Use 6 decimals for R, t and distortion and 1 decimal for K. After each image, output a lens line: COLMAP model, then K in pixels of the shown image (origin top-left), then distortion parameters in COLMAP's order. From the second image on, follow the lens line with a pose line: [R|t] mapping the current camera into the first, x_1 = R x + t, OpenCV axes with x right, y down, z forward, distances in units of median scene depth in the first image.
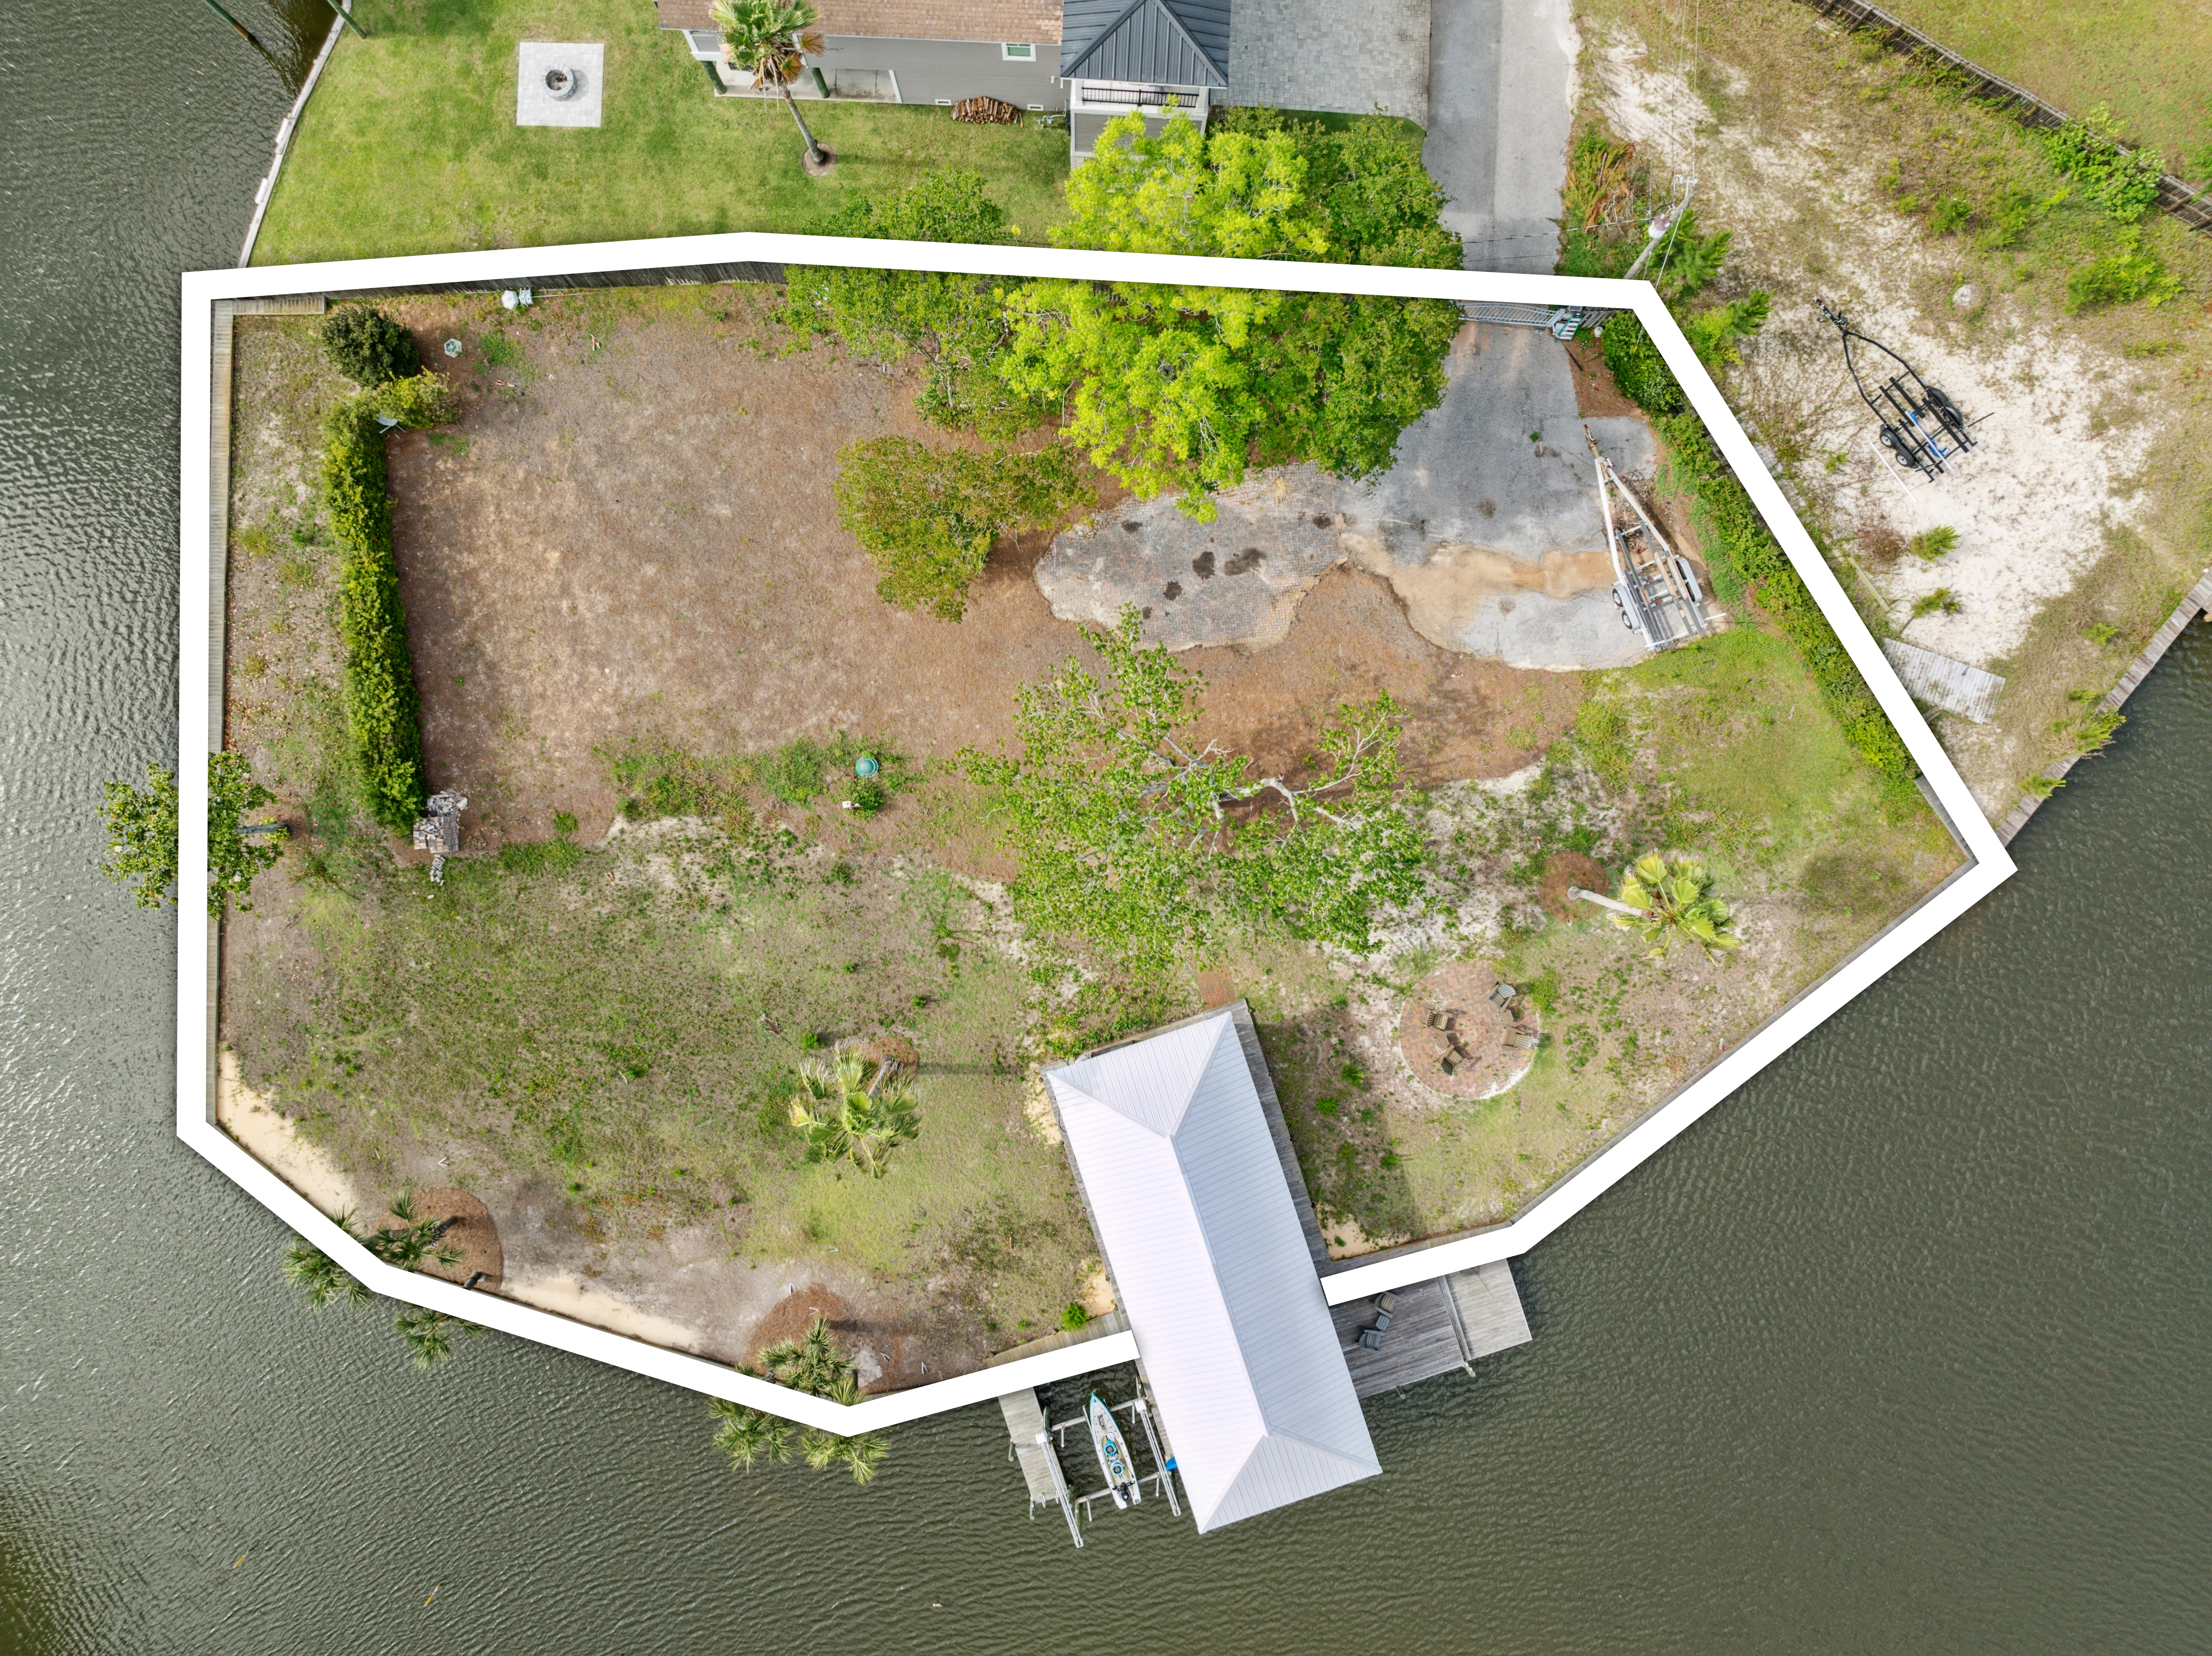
lens RADIAL K [[1580.1, 0, 1106.0], [0, 1580.1, 828.0], [0, 0, 1]] dist [-0.031315, -0.001239]
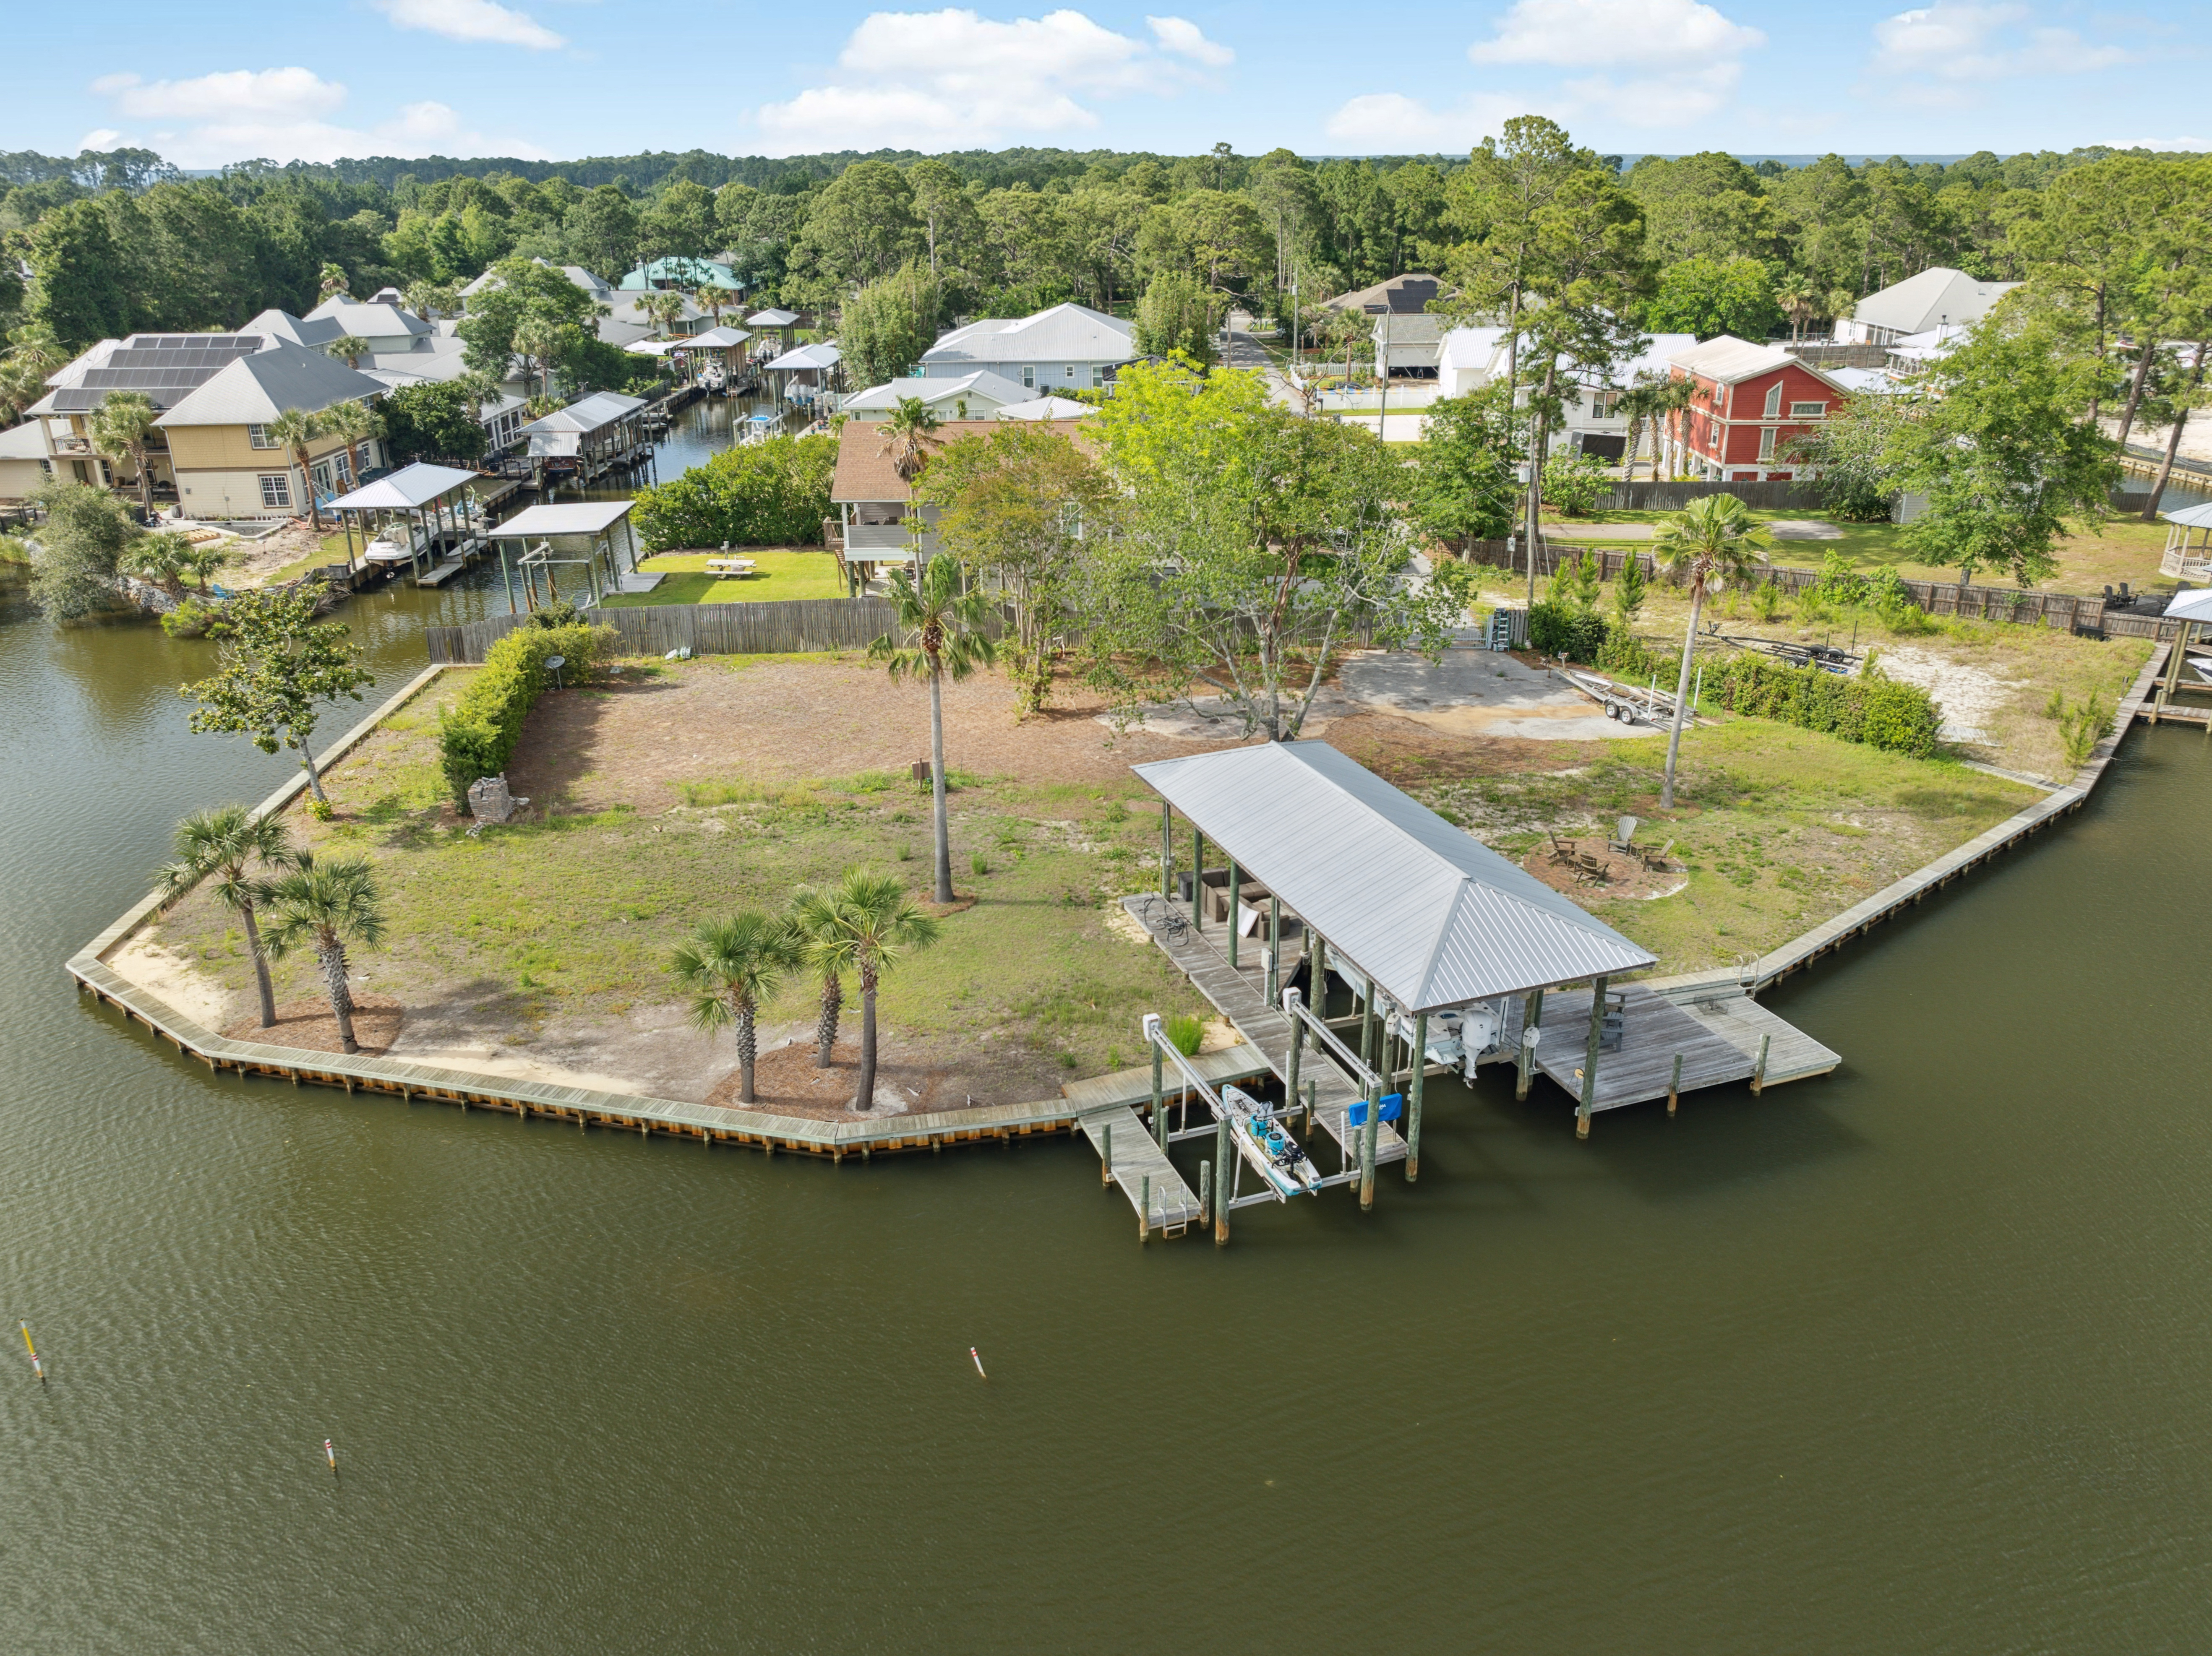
lens RADIAL K [[1626.3, 0, 1106.0], [0, 1626.3, 828.0], [0, 0, 1]] dist [-0.032316, 0.000284]
pose [[0.998832, -0.033303, 0.035020, -0.078776], [0.045076, 0.380694, -0.923602, 0.944765], [0.017427, 0.924101, 0.381751, 0.629156]]
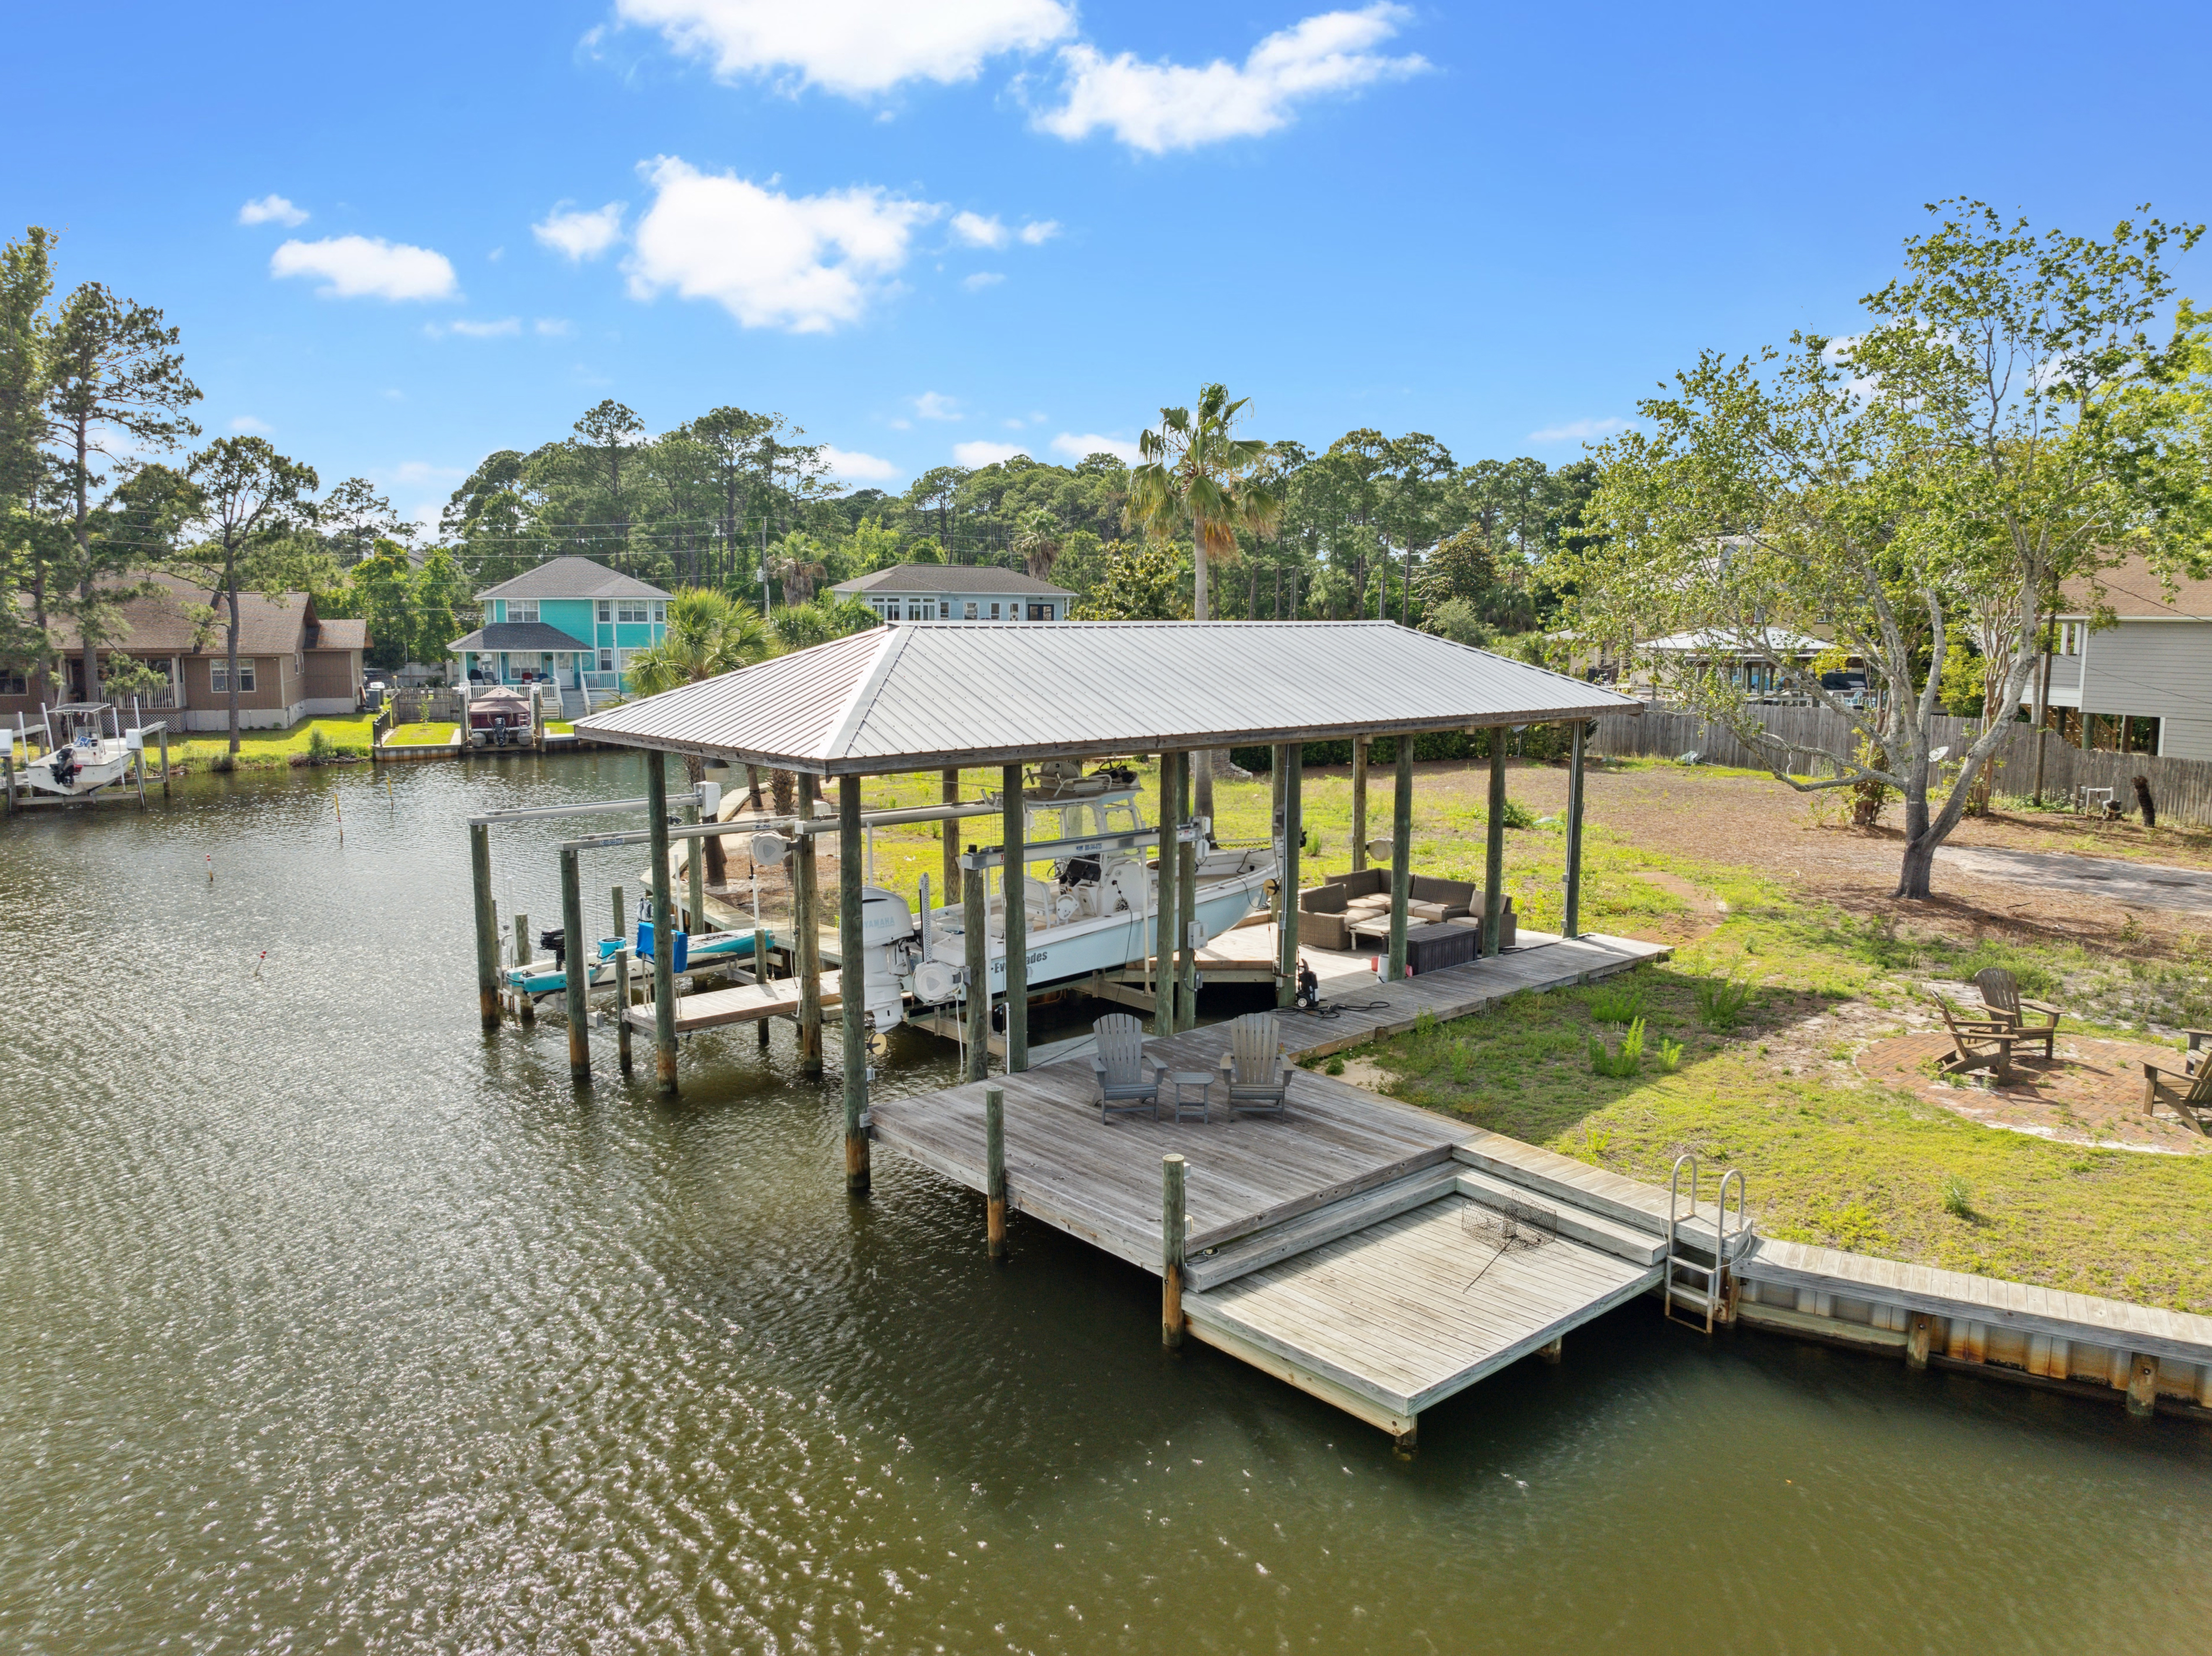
lens RADIAL K [[1580.1, 0, 1106.0], [0, 1580.1, 828.0], [0, 0, 1]] dist [-0.031315, -0.001239]
pose [[0.397468, 0.116172, -0.910232, 0.439214], [-0.917616, 0.050264, -0.394277, 0.441871], [-0.000052, 0.991956, 0.126580, 0.907101]]
